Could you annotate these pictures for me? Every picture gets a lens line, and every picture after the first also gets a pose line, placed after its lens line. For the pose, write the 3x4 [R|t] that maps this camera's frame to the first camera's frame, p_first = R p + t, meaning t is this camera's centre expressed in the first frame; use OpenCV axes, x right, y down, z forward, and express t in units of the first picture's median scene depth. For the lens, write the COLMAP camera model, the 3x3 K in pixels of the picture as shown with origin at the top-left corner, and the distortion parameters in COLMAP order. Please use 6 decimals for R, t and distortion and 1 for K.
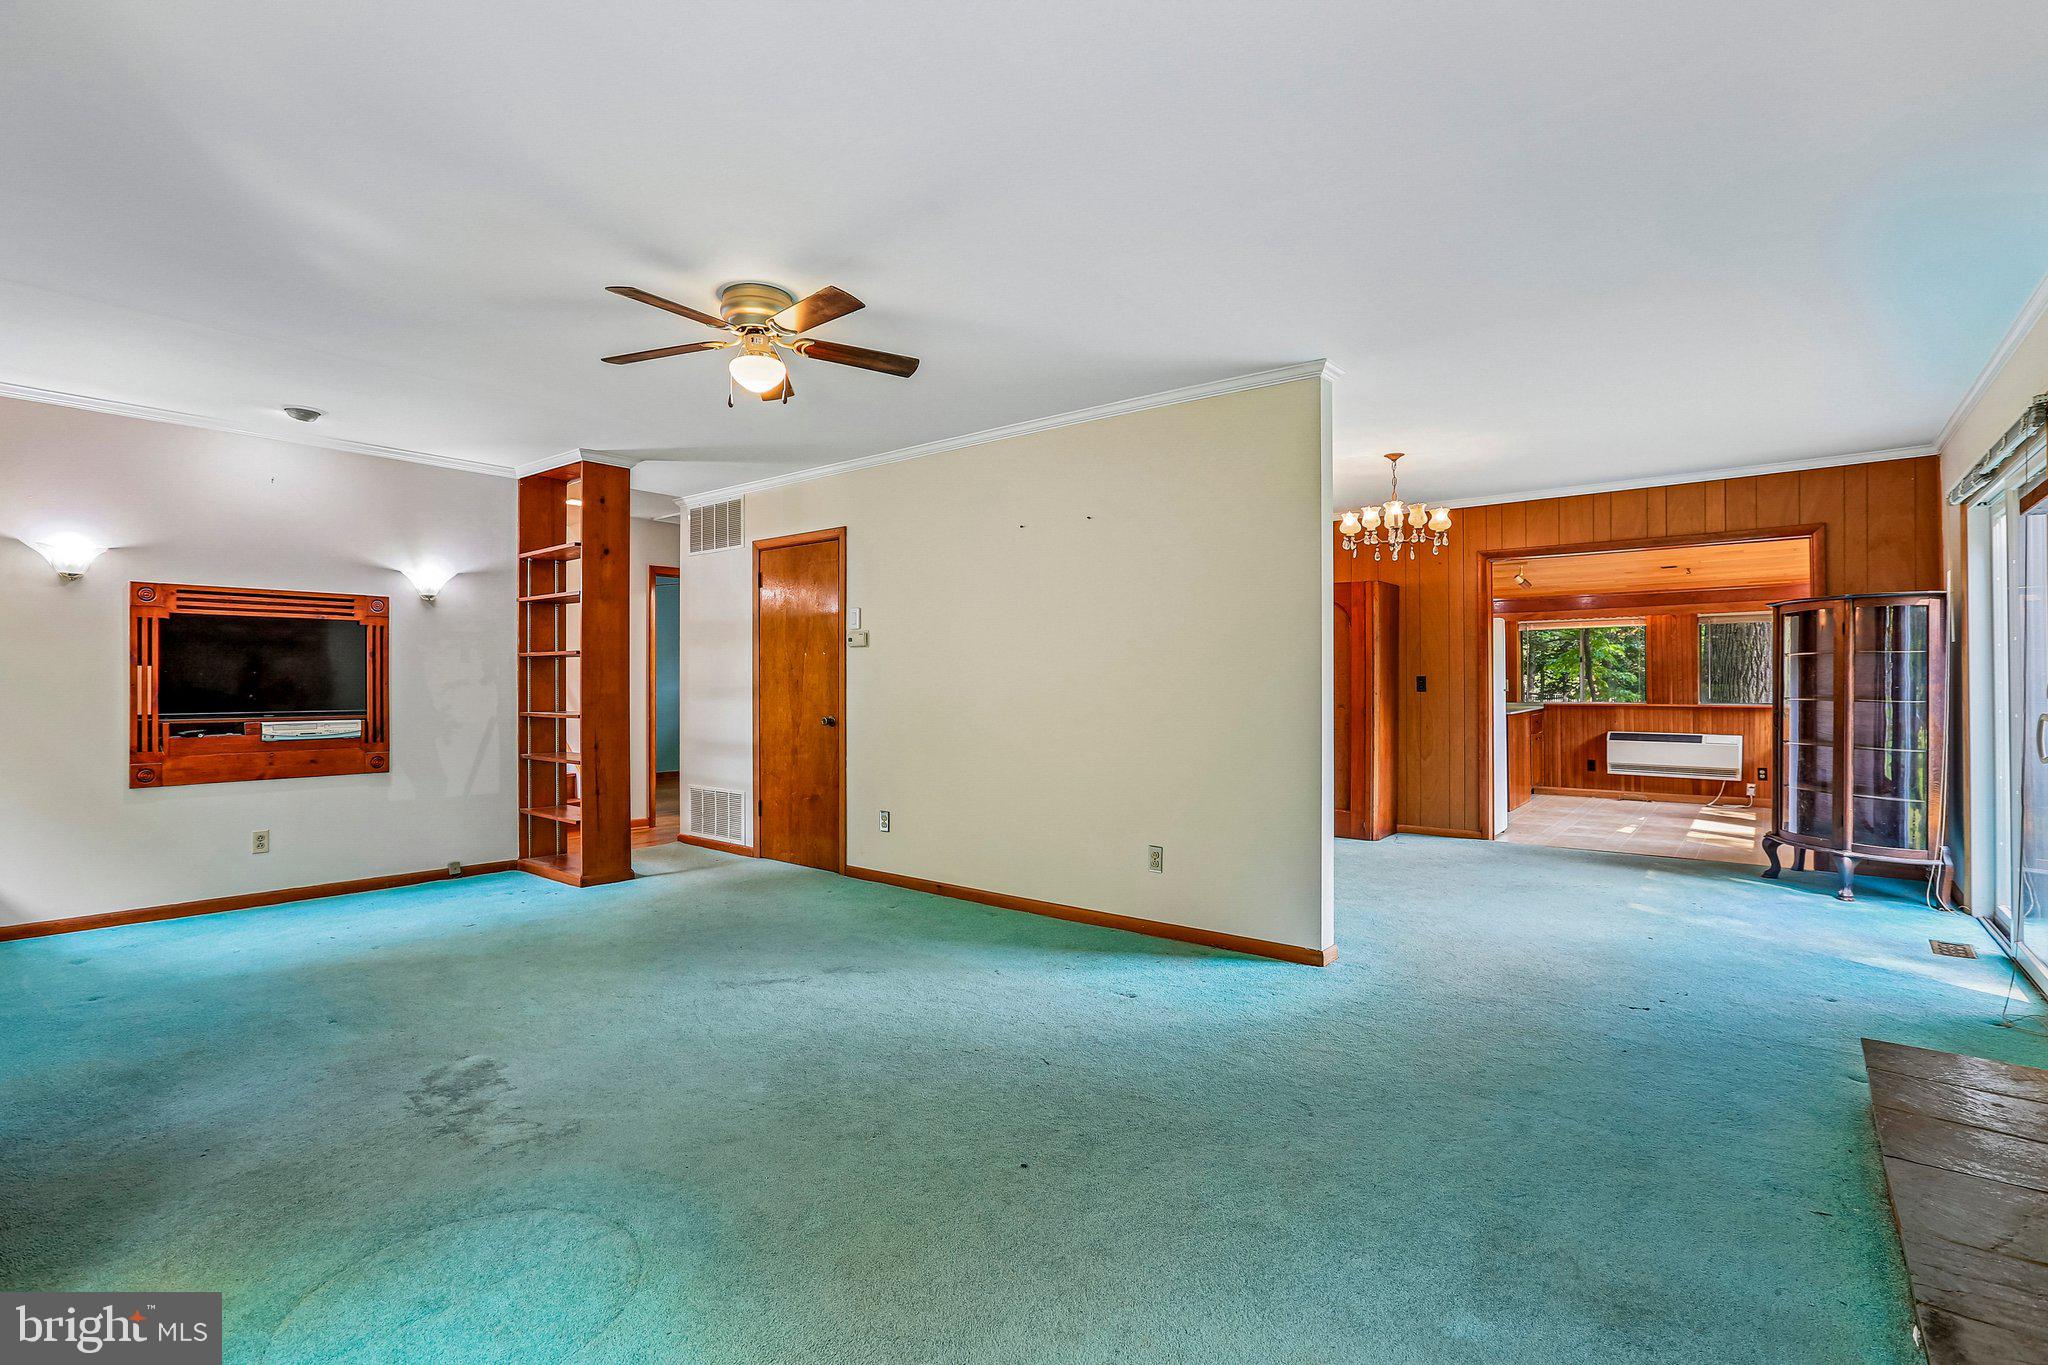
lens RADIAL K [[962.4, 0, 1011.7], [0, 962.4, 678.9], [0, 0, 1]] dist [-0.029836, 0.012217]
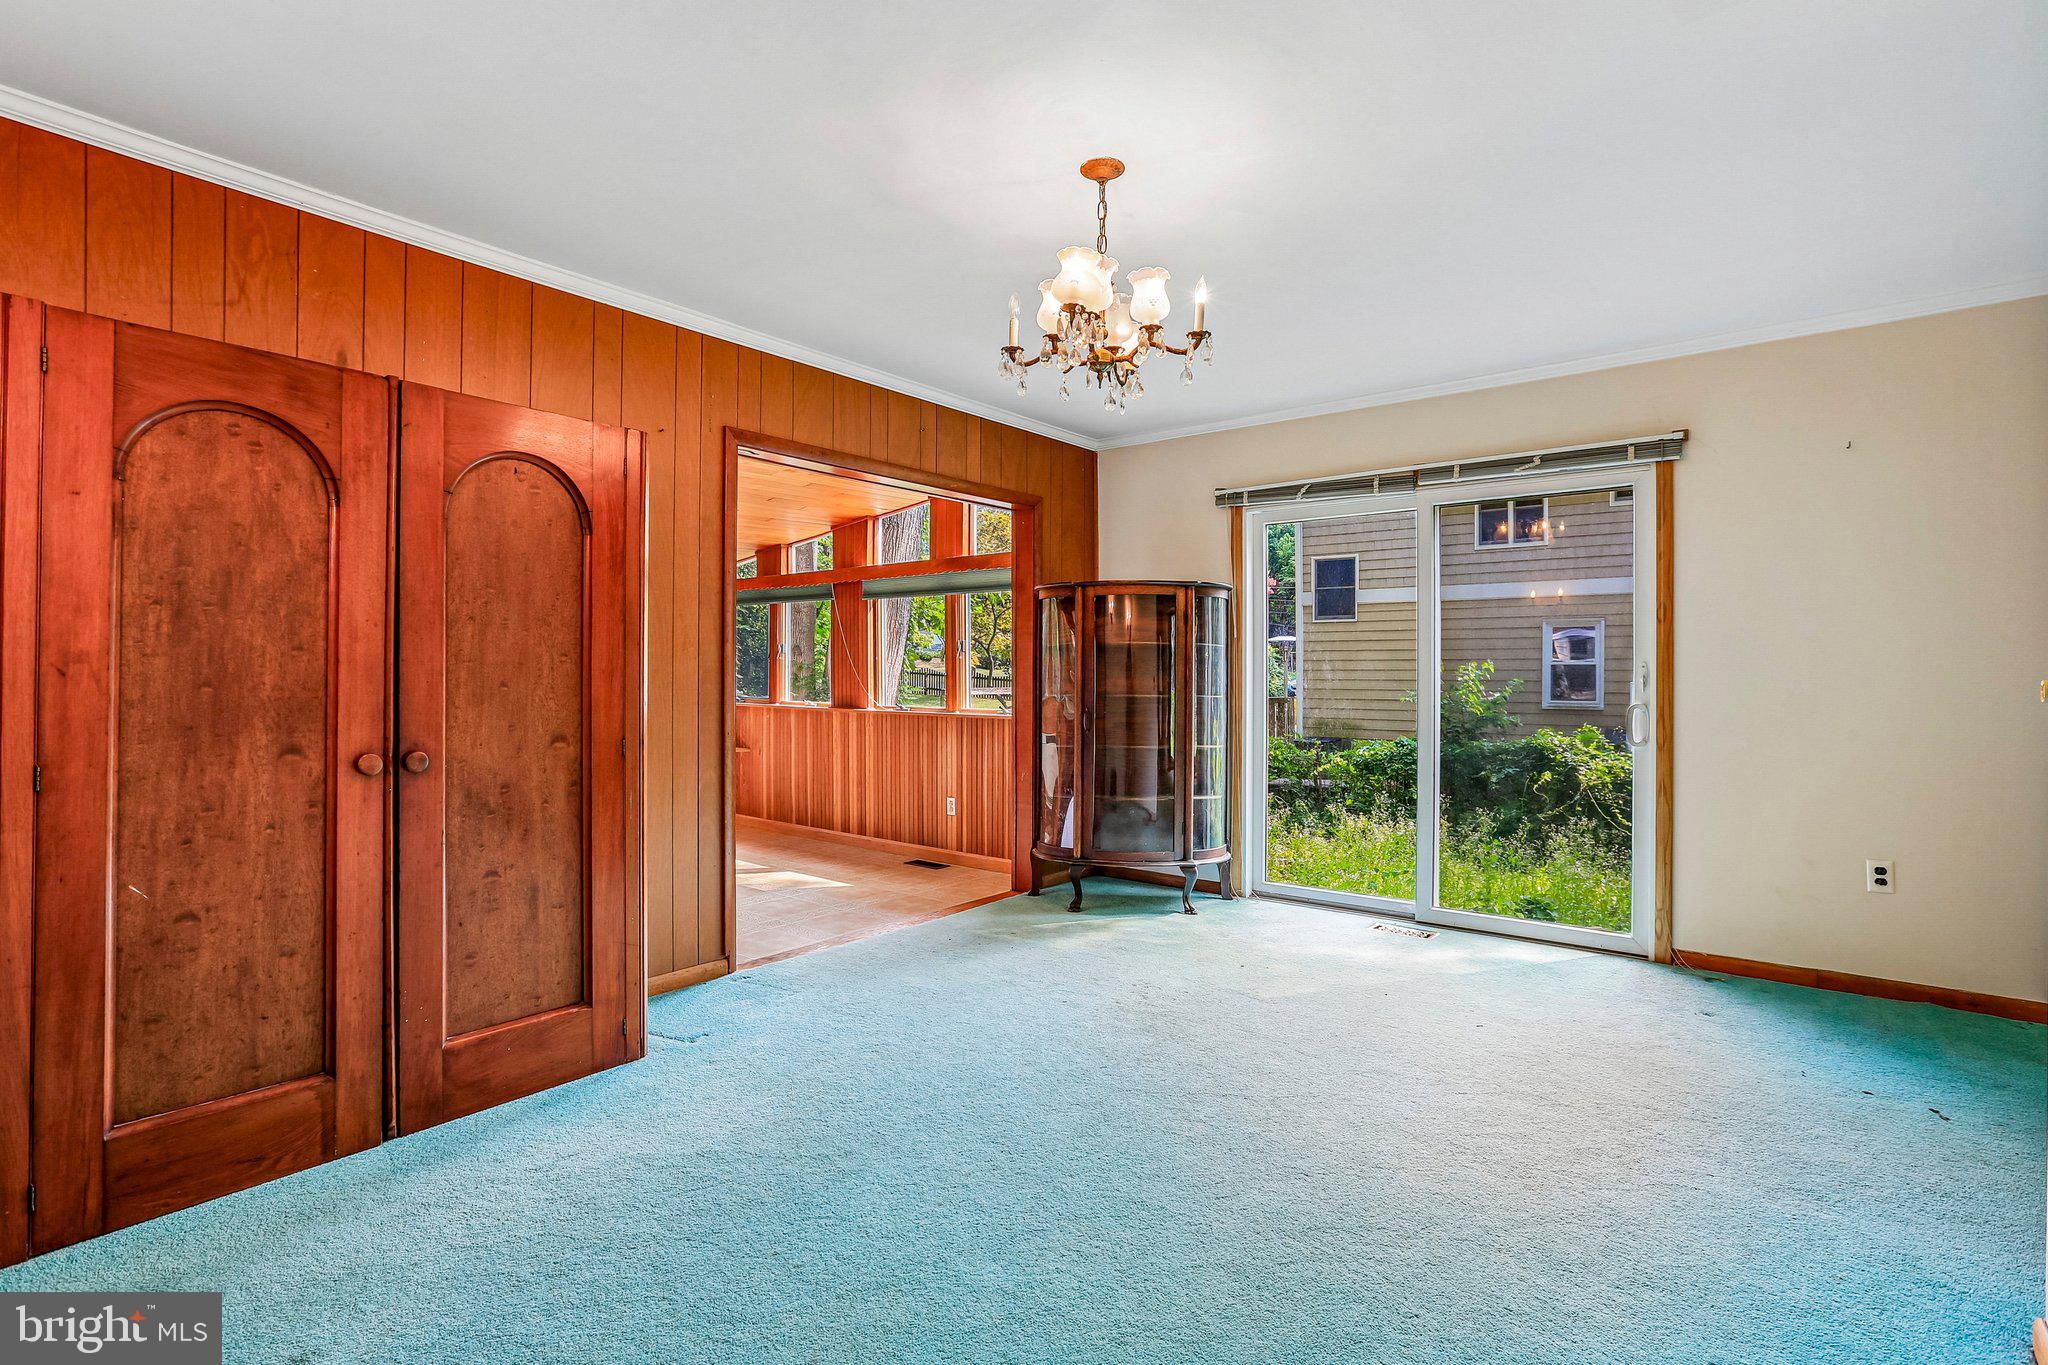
lens RADIAL K [[962.4, 0, 1033.7], [0, 962.4, 679.8], [0, 0, 1]] dist [-0.029836, 0.012217]
pose [[0.009578, -0.001660, 0.999953, -0.041146], [-0.000885, 0.999998, 0.001668, 0.005067], [-0.999954, -0.000901, 0.009576, 0.924895]]
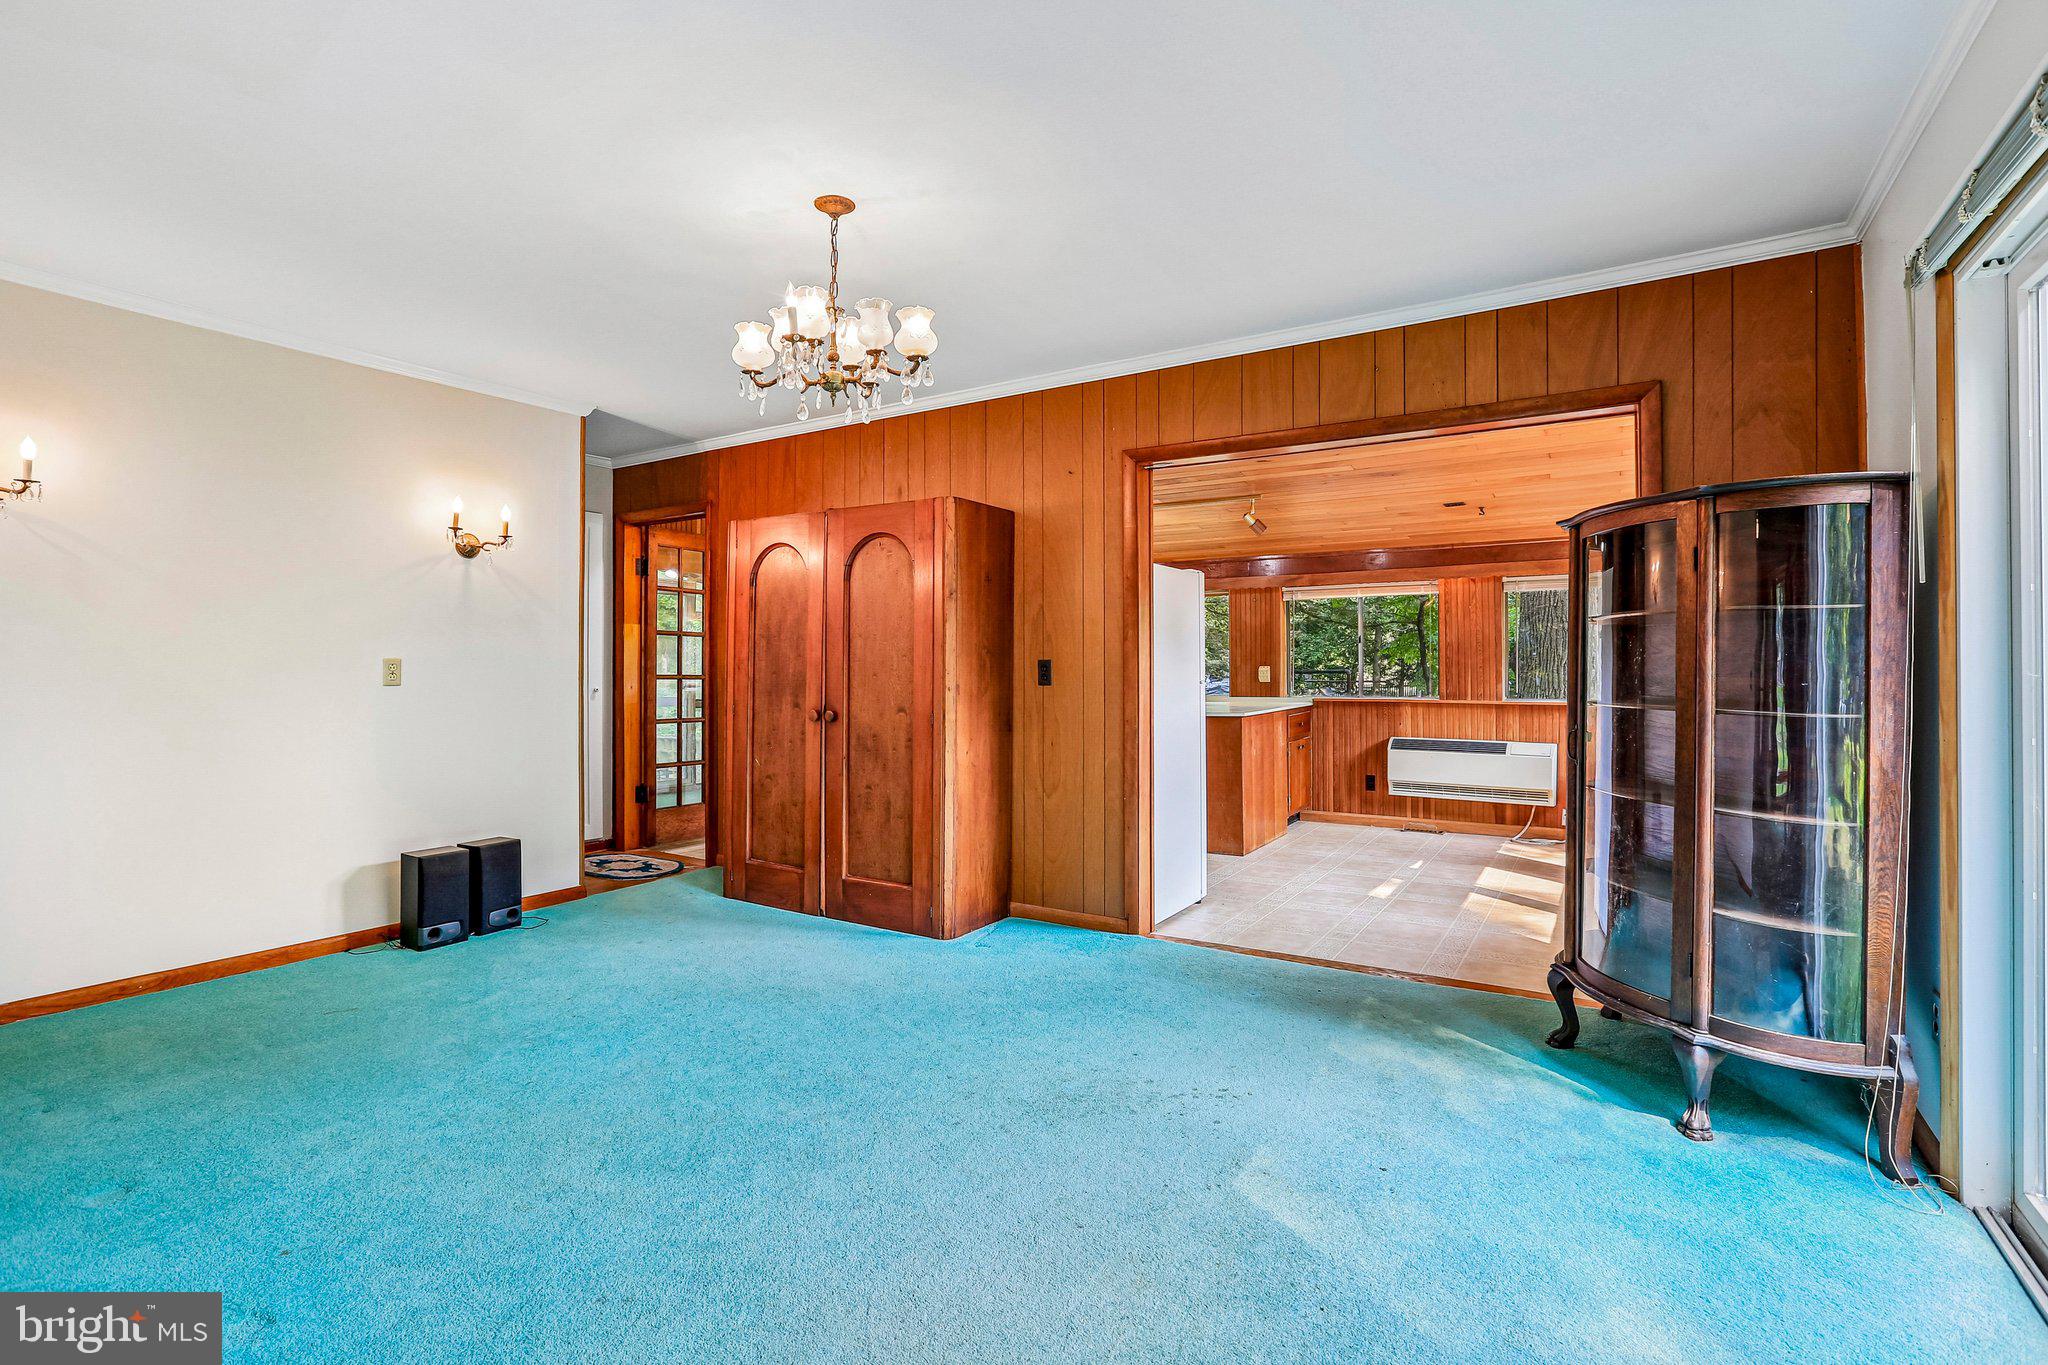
lens RADIAL K [[962.4, 0, 1013.0], [0, 962.4, 665.9], [0, 0, 1]] dist [-0.029836, 0.012217]
pose [[0.994006, 0.002824, 0.109290, 0.395575], [-0.002902, 0.999996, 0.000559, 0.000948], [-0.109288, -0.000873, 0.994010, 0.458762]]
